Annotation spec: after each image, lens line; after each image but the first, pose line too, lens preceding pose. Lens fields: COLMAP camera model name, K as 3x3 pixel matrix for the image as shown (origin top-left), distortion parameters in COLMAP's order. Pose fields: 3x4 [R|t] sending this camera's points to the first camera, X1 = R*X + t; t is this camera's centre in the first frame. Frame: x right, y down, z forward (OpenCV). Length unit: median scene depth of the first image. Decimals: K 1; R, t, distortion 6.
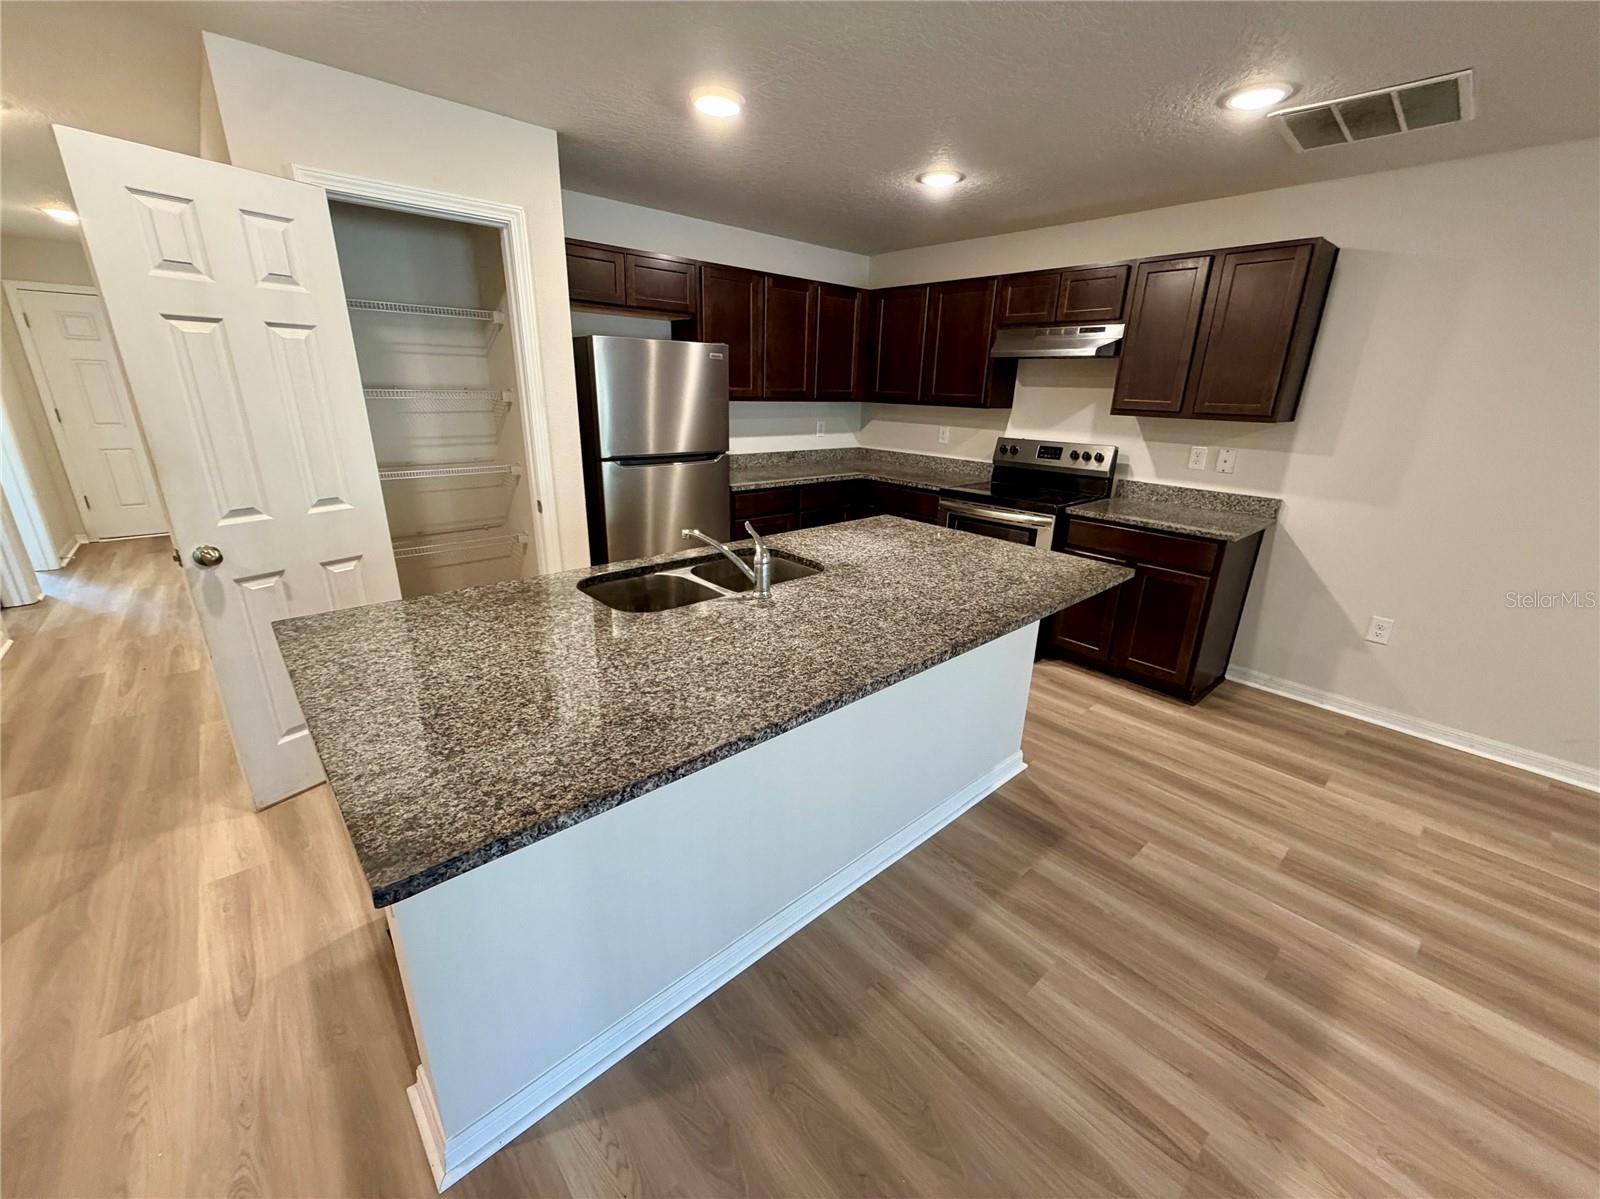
lens RADIAL K [[636.4, 0, 801.6], [0, 636.4, 603.7], [0, 0, 1]] dist [0.001447, -0.001041]
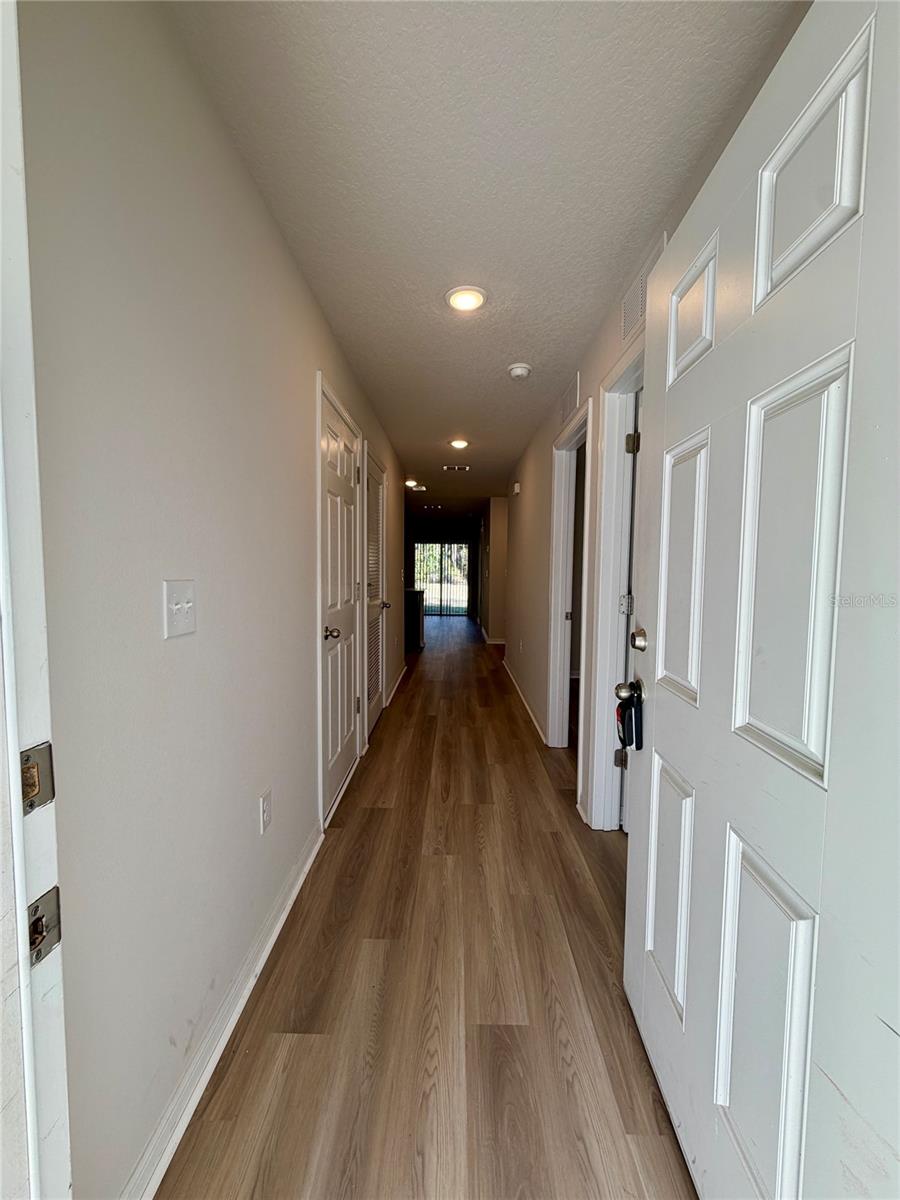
lens RADIAL K [[477.3, 0, 449.6], [0, 477.3, 599.8], [0, 0, 1]] dist [0.001447, -0.001041]
pose [[-0.739617, -0.074607, 0.668879, -1.929662], [0.189335, 0.930635, 0.313162, -0.614680], [-0.645847, 0.358262, -0.674188, 1.870782]]
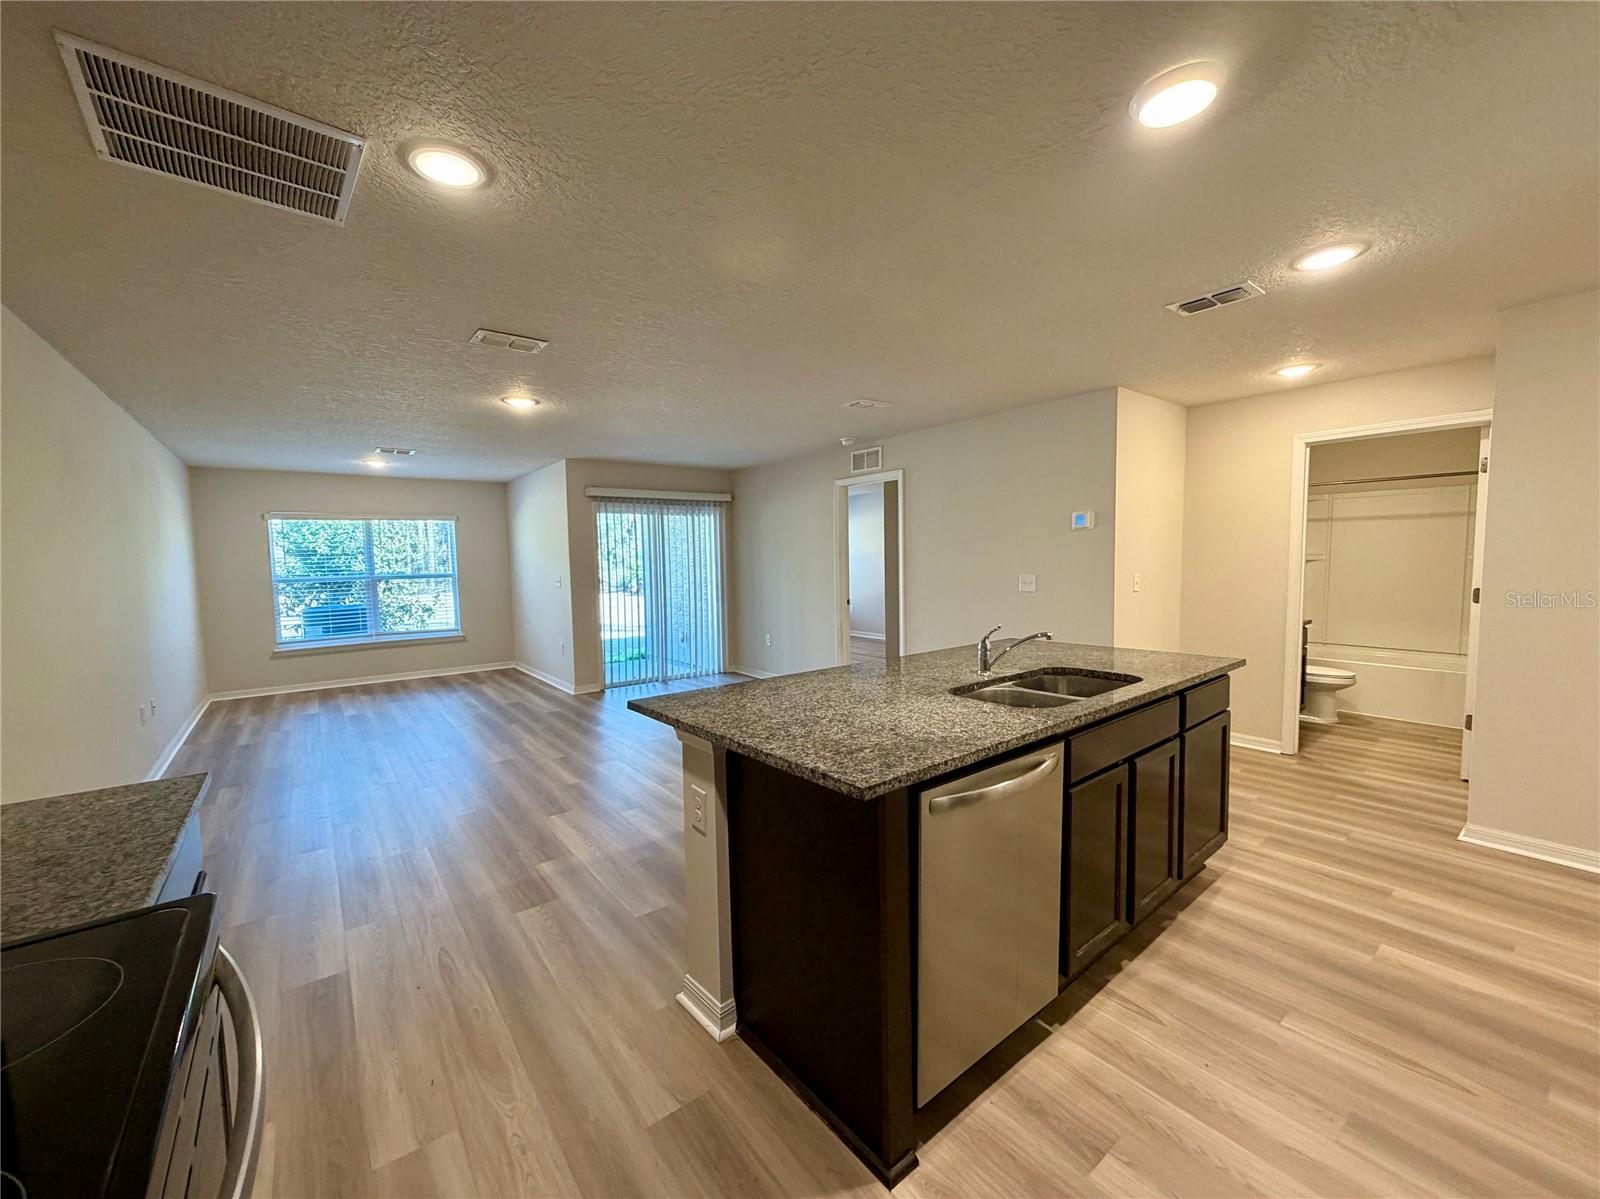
lens RADIAL K [[636.4, 0, 800.8], [0, 636.4, 599.3], [0, 0, 1]] dist [0.001447, -0.001041]
pose [[-0.997981, -0.014089, 0.061923, 0.140468], [0.011186, 0.920831, 0.389801, -0.391174], [-0.062513, 0.389707, -0.918815, 1.243853]]
